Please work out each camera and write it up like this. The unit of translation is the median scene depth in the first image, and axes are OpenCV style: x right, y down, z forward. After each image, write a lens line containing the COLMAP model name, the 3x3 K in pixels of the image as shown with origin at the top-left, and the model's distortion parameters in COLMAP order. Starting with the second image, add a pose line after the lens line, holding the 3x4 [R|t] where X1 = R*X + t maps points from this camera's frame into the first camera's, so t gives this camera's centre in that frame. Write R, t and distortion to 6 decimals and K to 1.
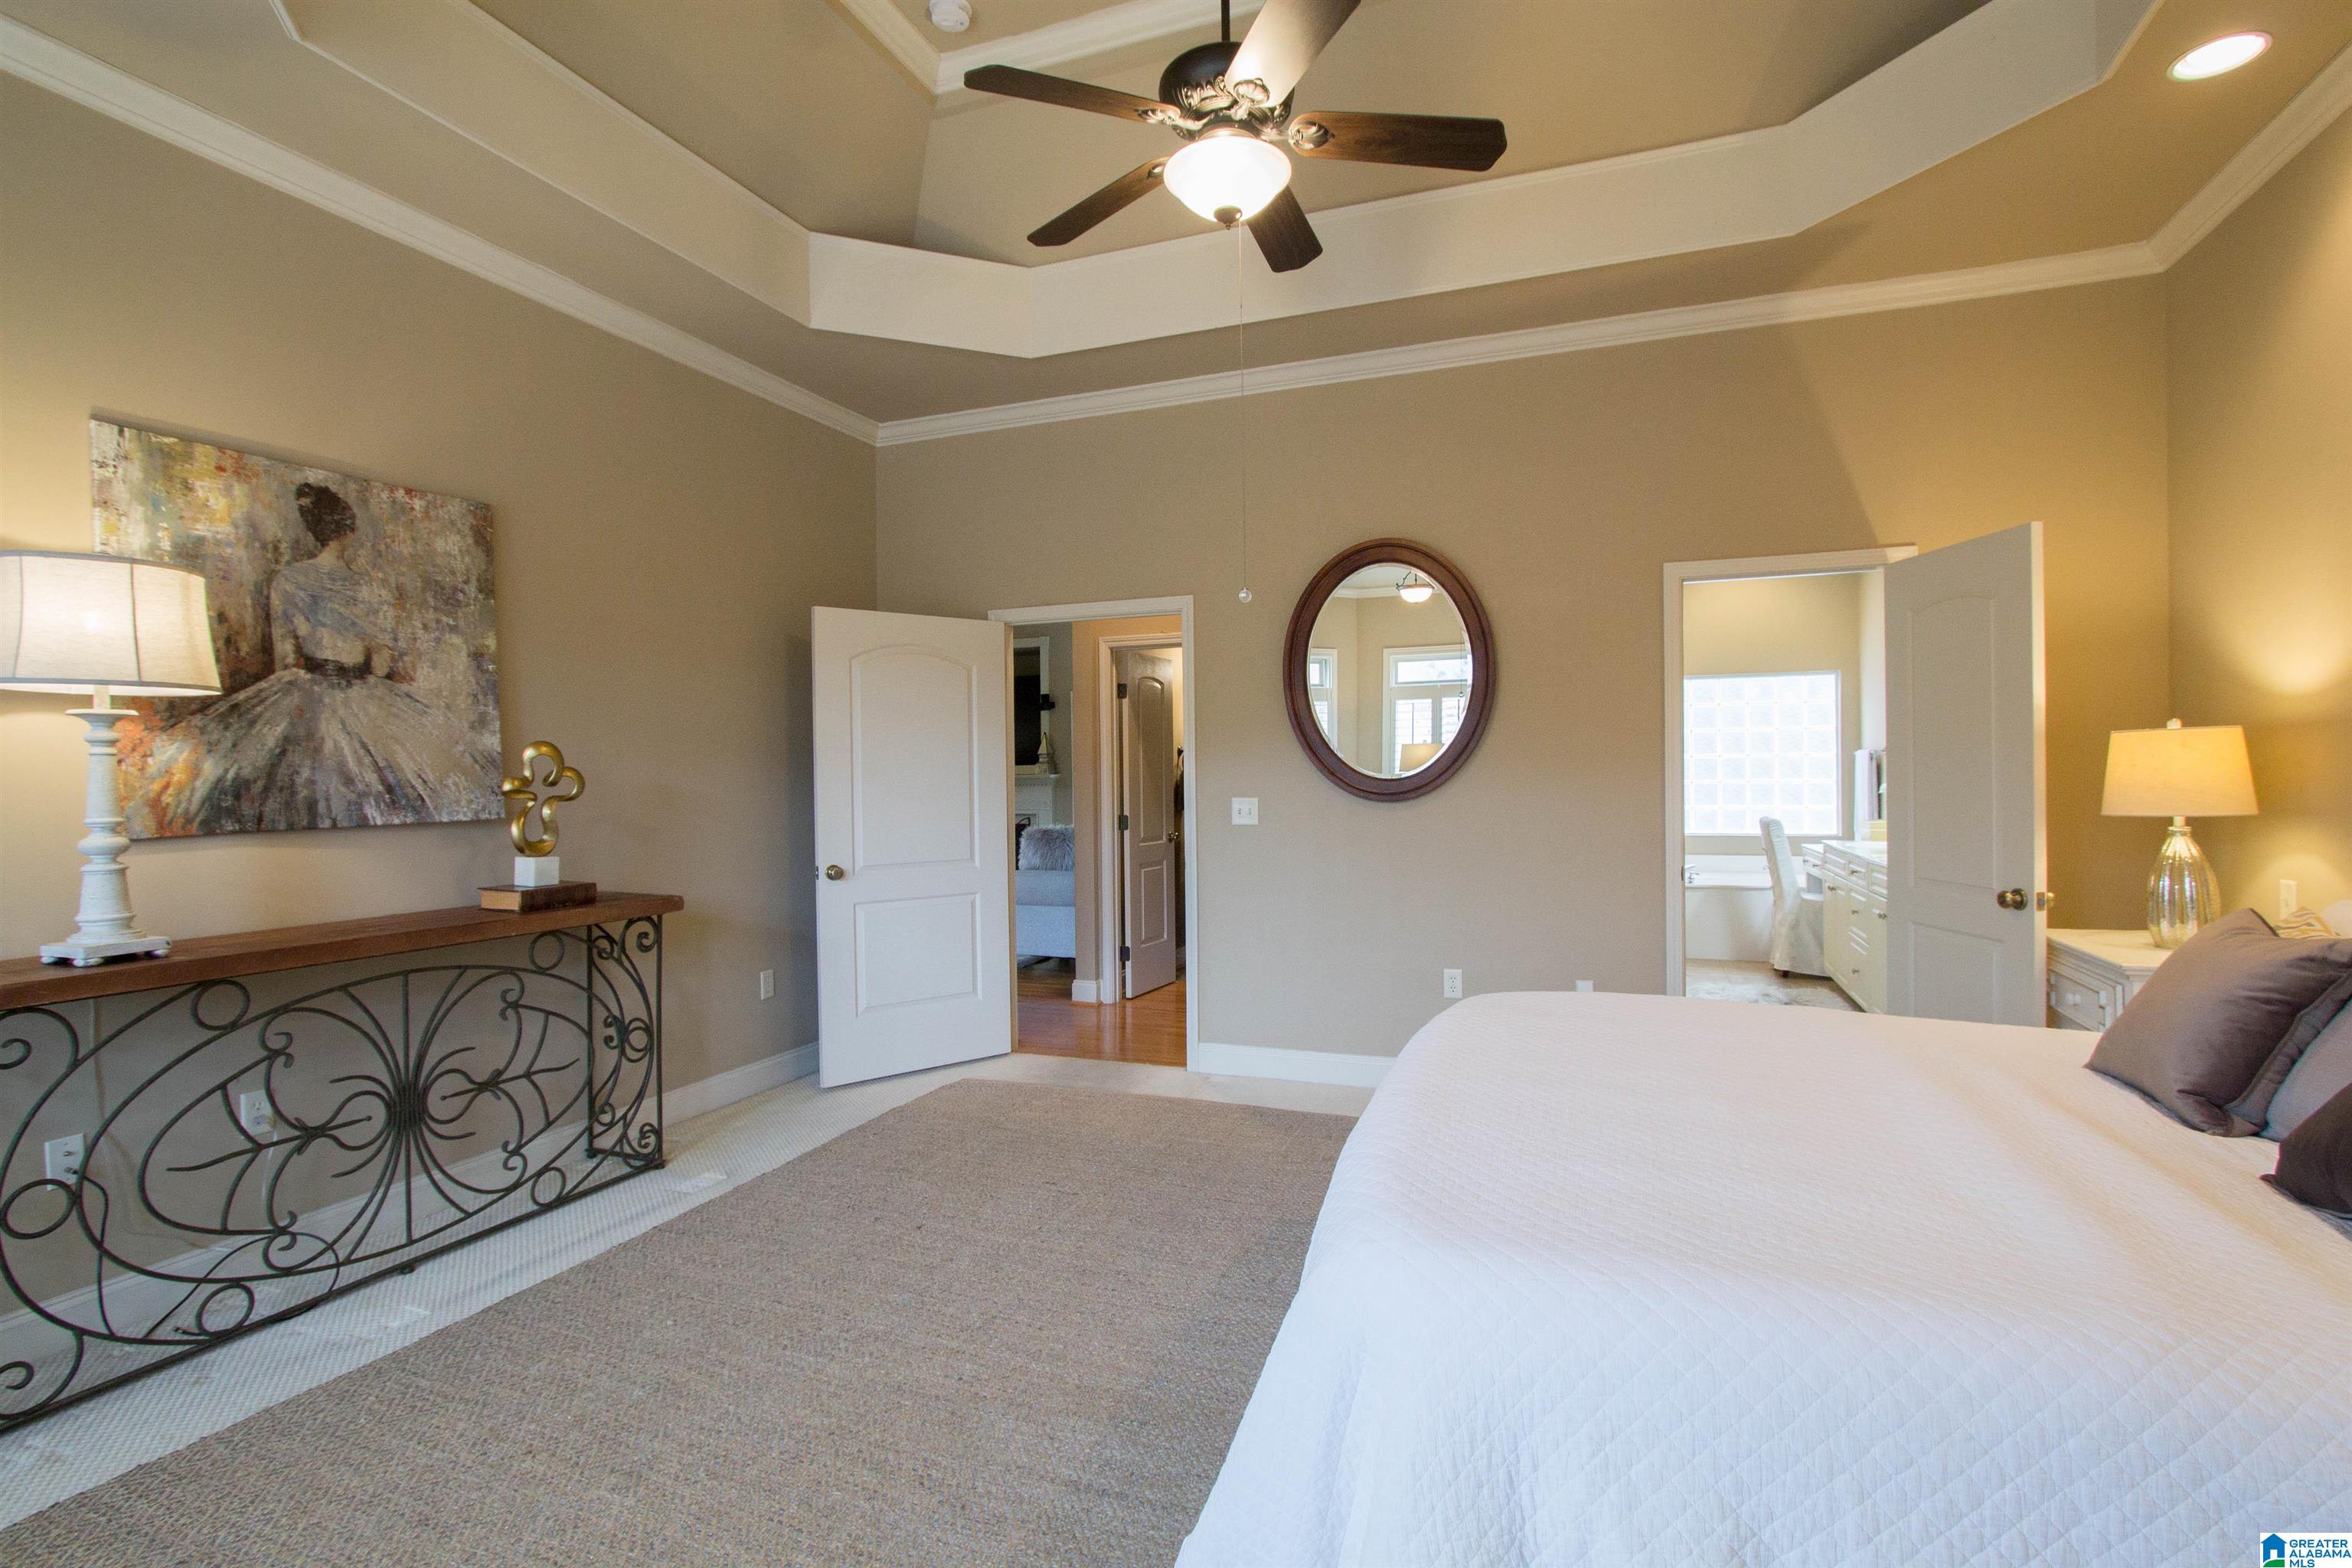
lens RADIAL K [[1114.7, 0, 1161.1], [0, 1114.7, 773.5], [0, 0, 1]] dist [-0.022255, 0.002902]
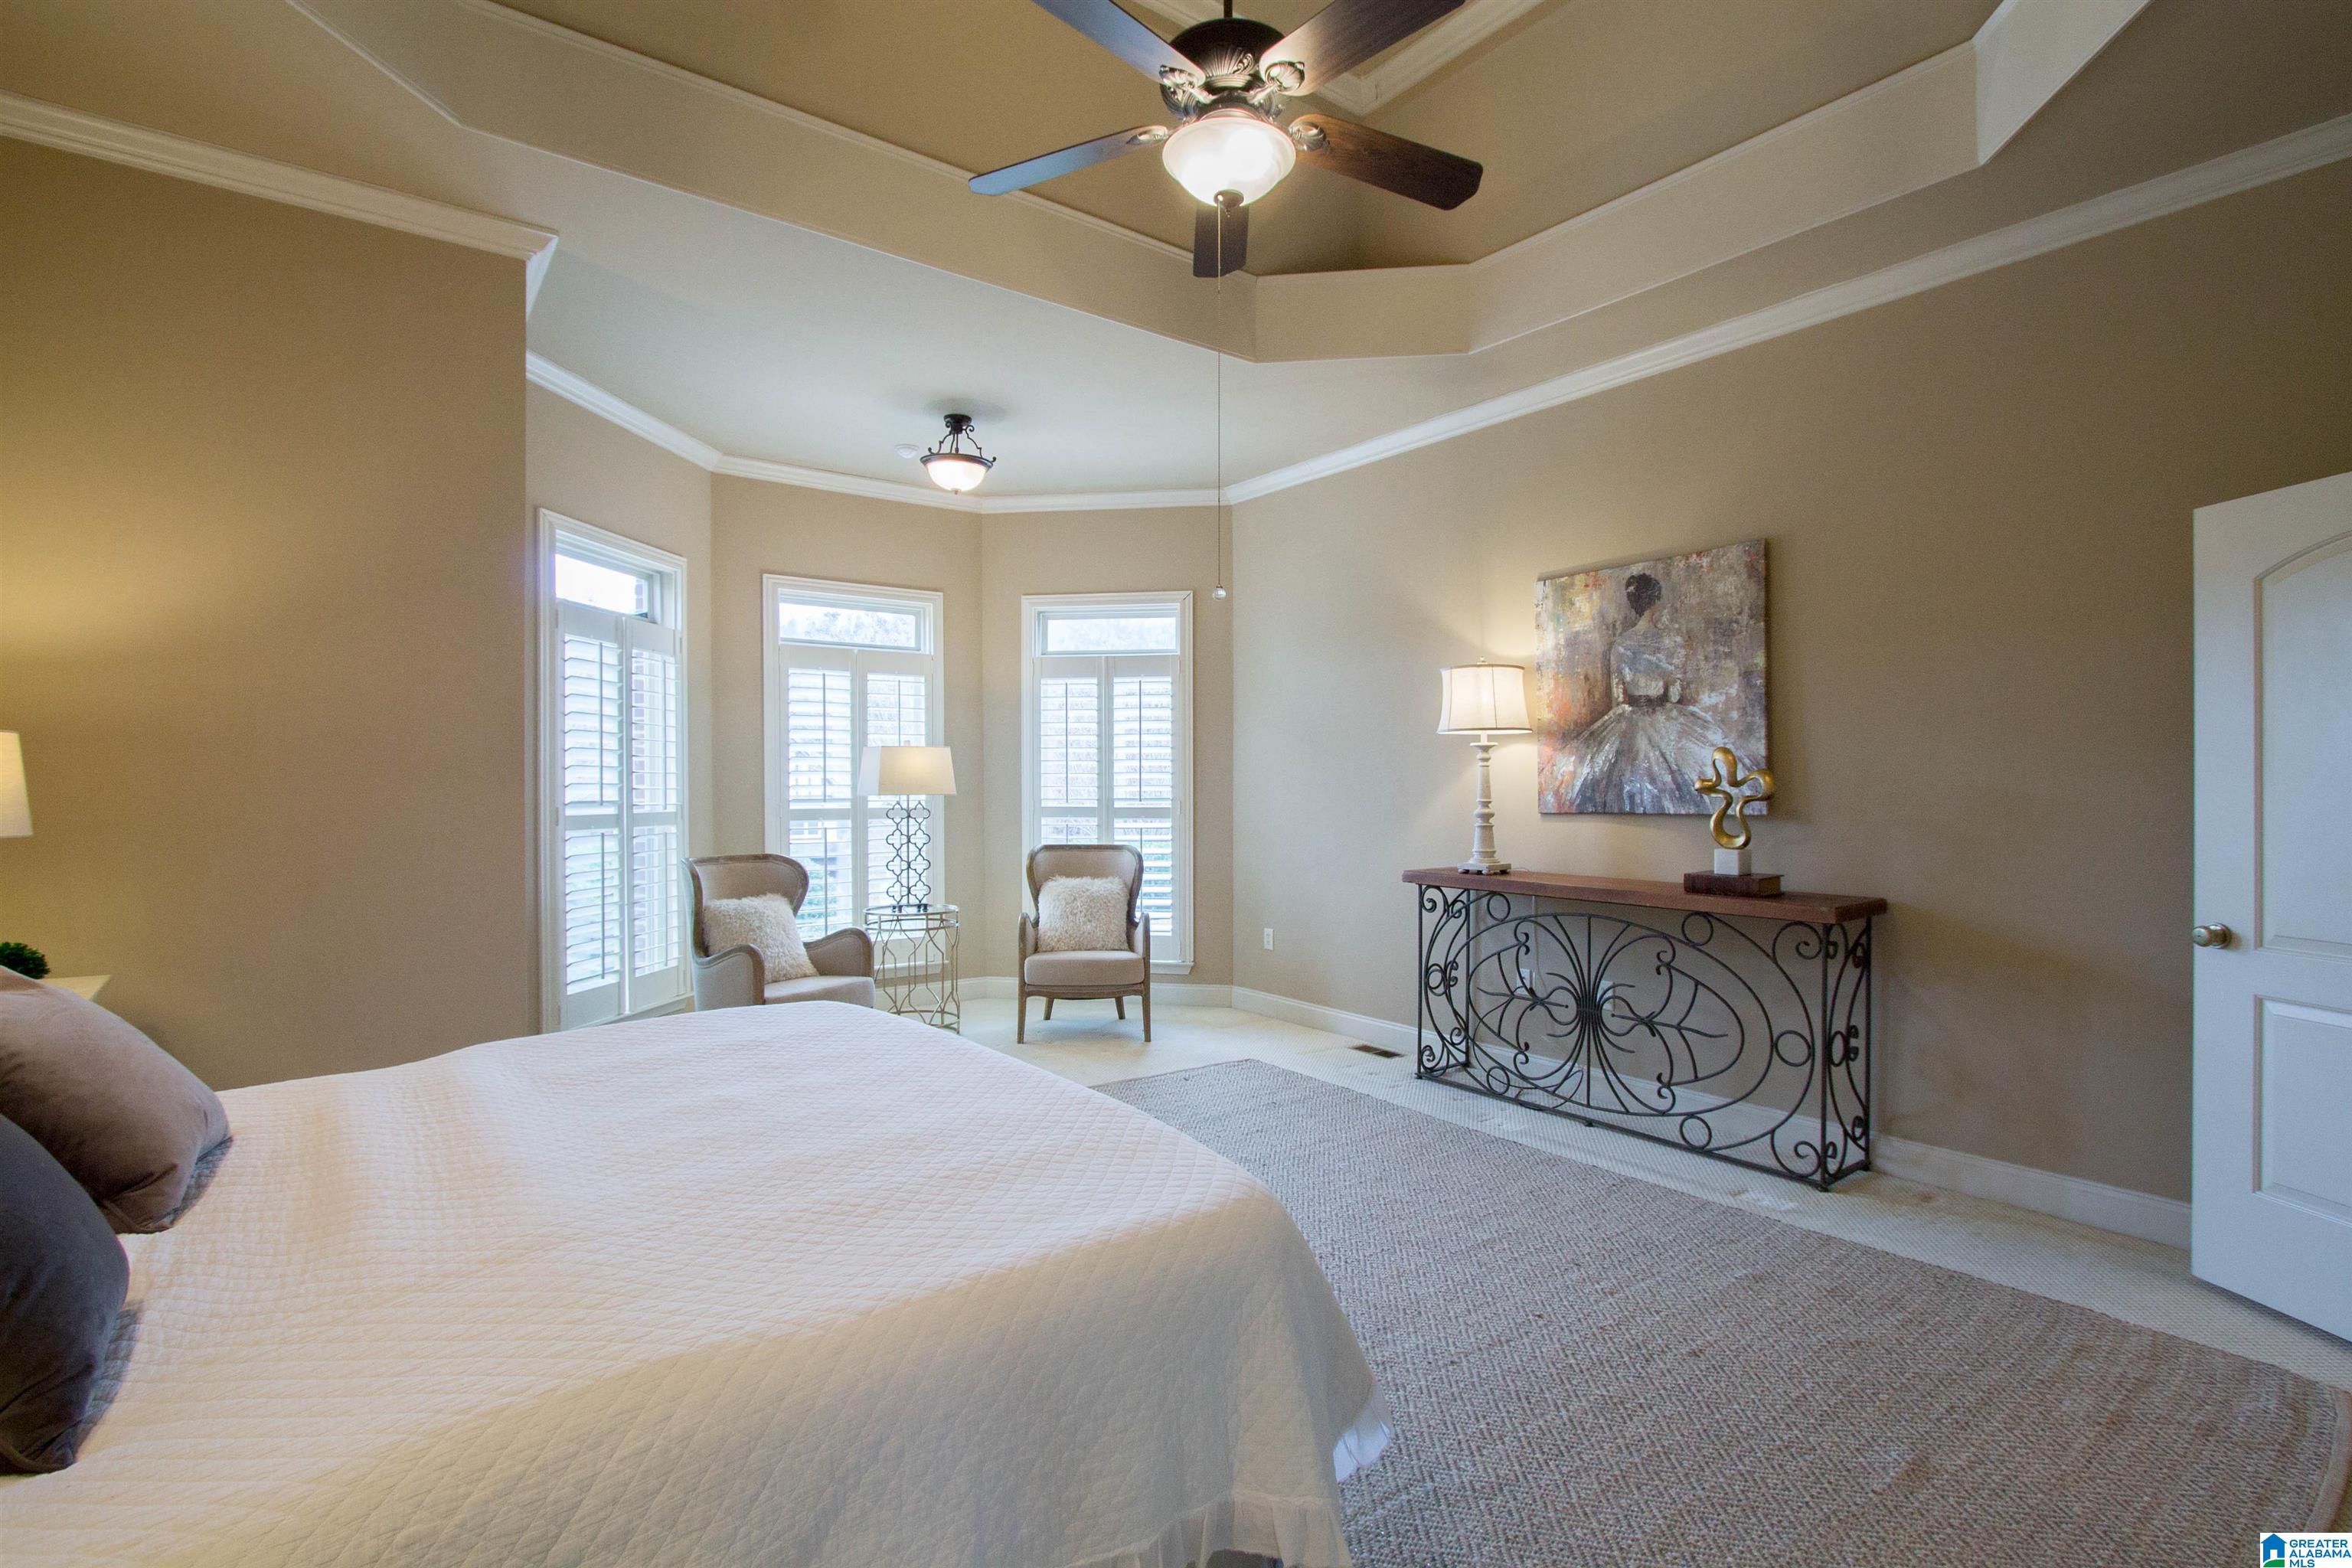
lens RADIAL K [[1114.7, 0, 1222.5], [0, 1114.7, 778.5], [0, 0, 1]] dist [-0.022255, 0.002902]
pose [[-0.503718, 0.007960, -0.863831, 0.745499], [0.005300, 0.999967, 0.006125, -0.007725], [0.863852, -0.001493, -0.503744, 1.238308]]
